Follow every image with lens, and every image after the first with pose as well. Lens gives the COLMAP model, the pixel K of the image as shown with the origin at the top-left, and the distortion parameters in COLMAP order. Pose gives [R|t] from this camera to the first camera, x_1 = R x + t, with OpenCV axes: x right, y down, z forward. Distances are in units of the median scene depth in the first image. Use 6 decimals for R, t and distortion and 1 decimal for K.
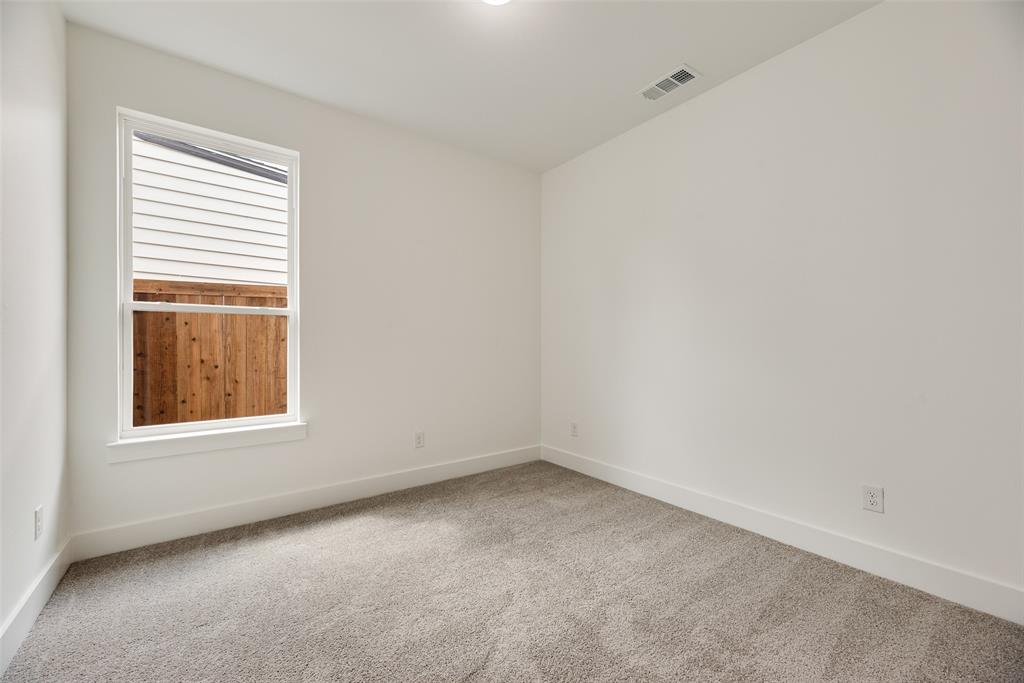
lens RADIAL K [[411.8, 0, 517.1], [0, 411.8, 341.6], [0, 0, 1]] dist [0.003651, -0.000604]
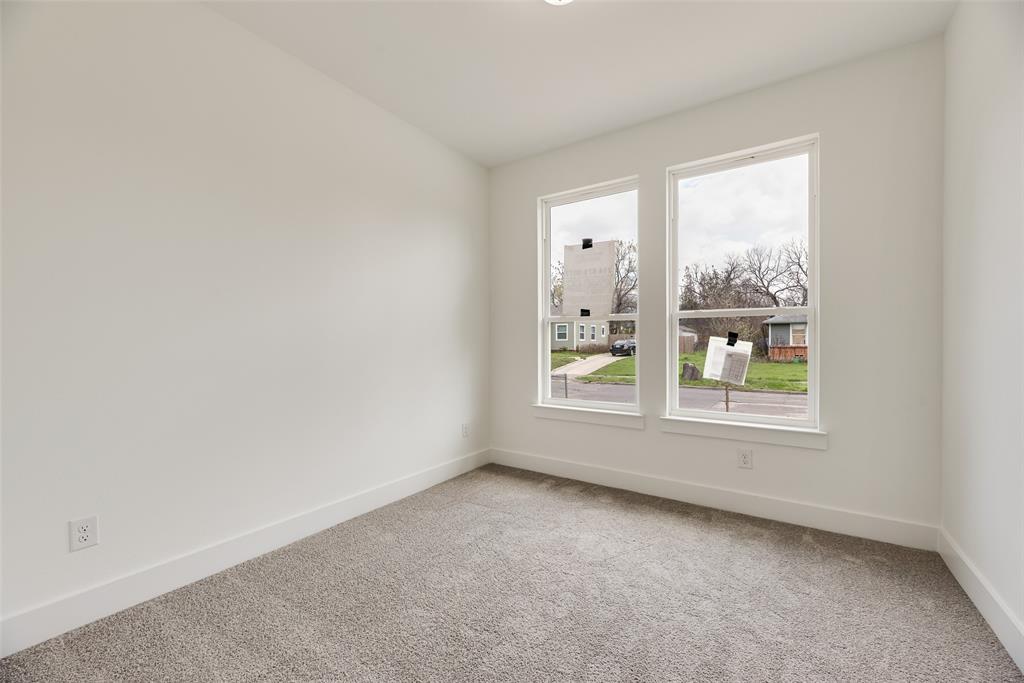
lens RADIAL K [[411.8, 0, 520.5], [0, 411.8, 345.4], [0, 0, 1]] dist [0.003651, -0.000604]
pose [[0.333600, 0.001615, -0.942713, 0.391952], [0.007643, 0.999961, 0.004418, 0.000029], [0.942684, -0.008679, 0.333574, 0.284335]]
